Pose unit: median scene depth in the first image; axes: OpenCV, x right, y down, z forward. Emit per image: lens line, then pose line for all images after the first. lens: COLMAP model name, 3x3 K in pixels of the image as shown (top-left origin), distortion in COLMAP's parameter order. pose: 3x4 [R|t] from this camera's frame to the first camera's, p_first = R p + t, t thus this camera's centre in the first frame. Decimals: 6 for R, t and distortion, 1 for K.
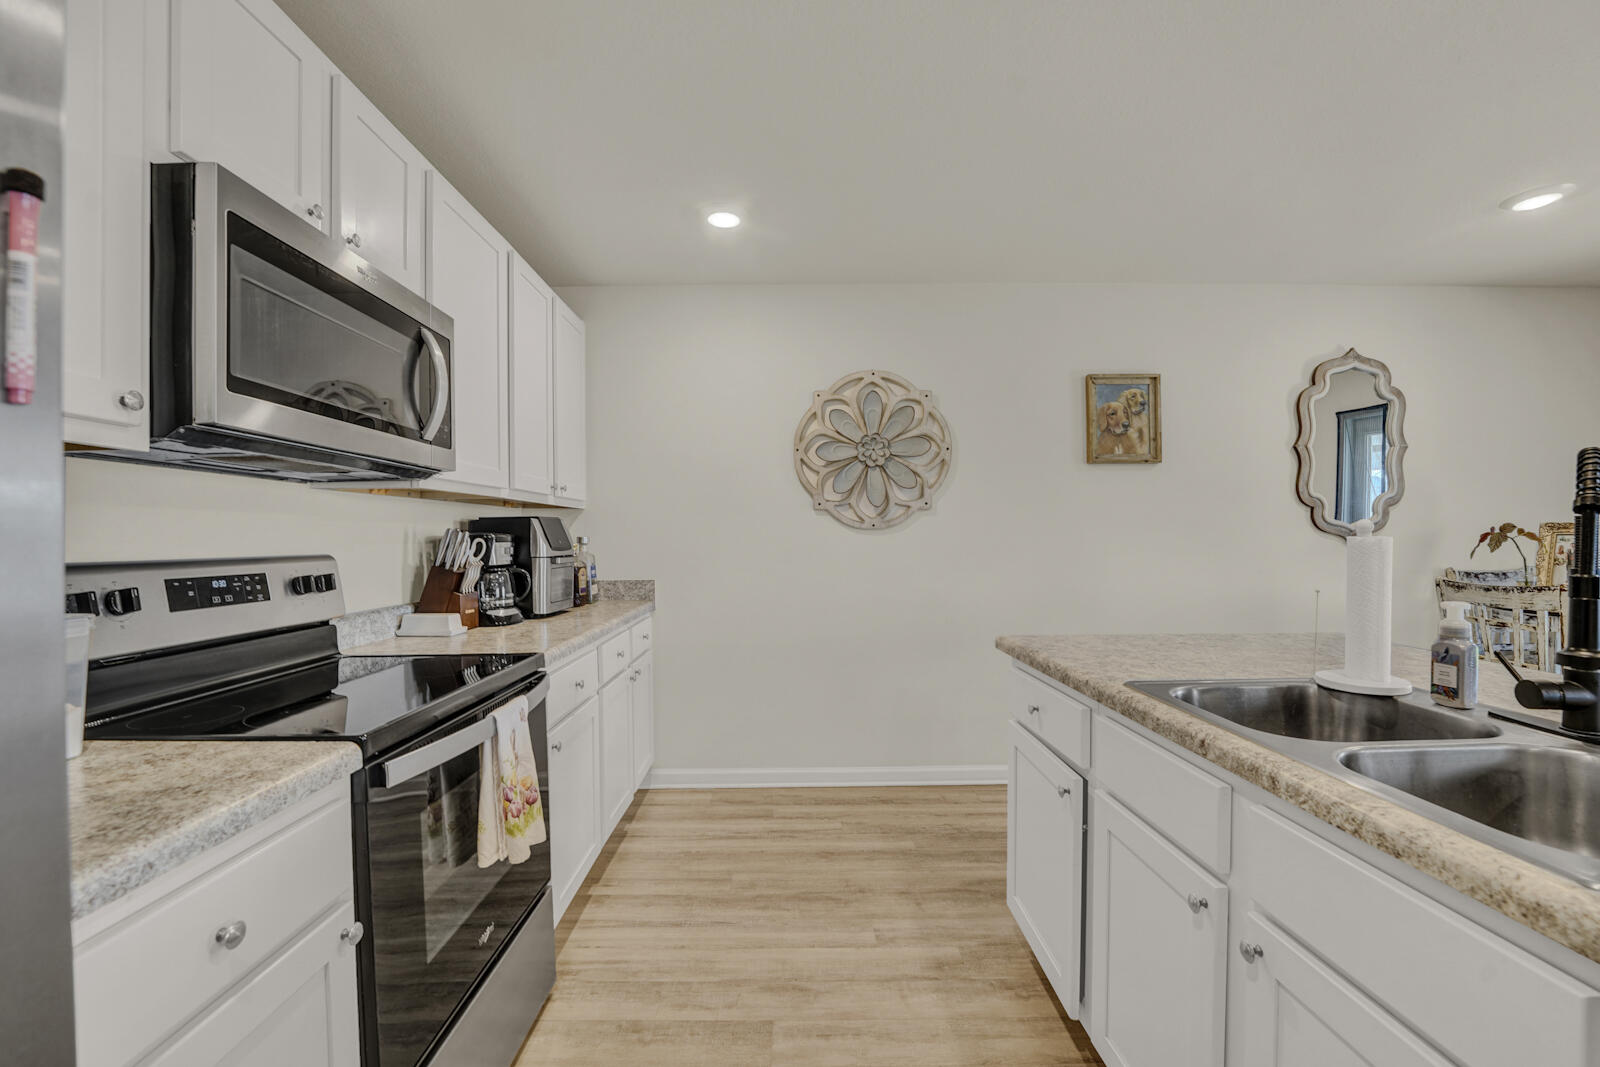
lens RADIAL K [[663.0, 0, 788.1], [0, 663.0, 537.8], [0, 0, 1]] dist [-0.037403, 0.007245]
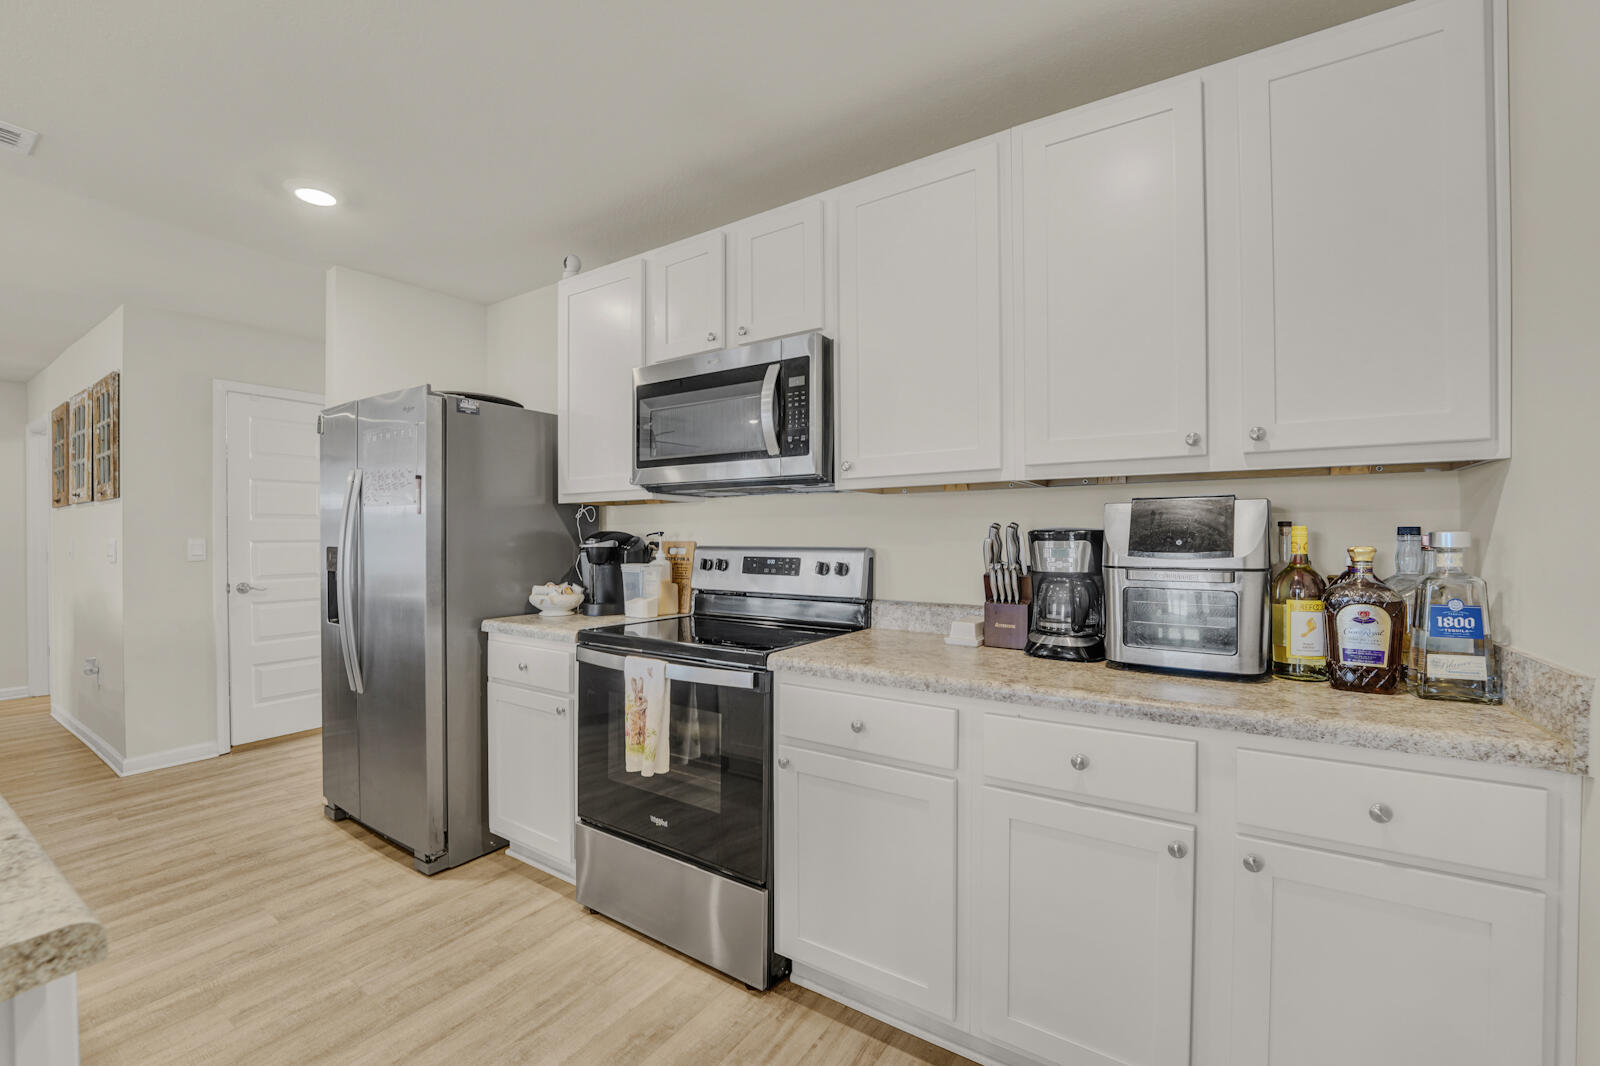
lens RADIAL K [[663.0, 0, 788.1], [0, 663.0, 537.3], [0, 0, 1]] dist [-0.037403, 0.007245]
pose [[-0.549345, 0.007734, -0.835560, 0.240782], [0.001984, 0.999966, 0.007951, -0.002854], [0.835593, 0.002710, -0.549342, 0.871116]]
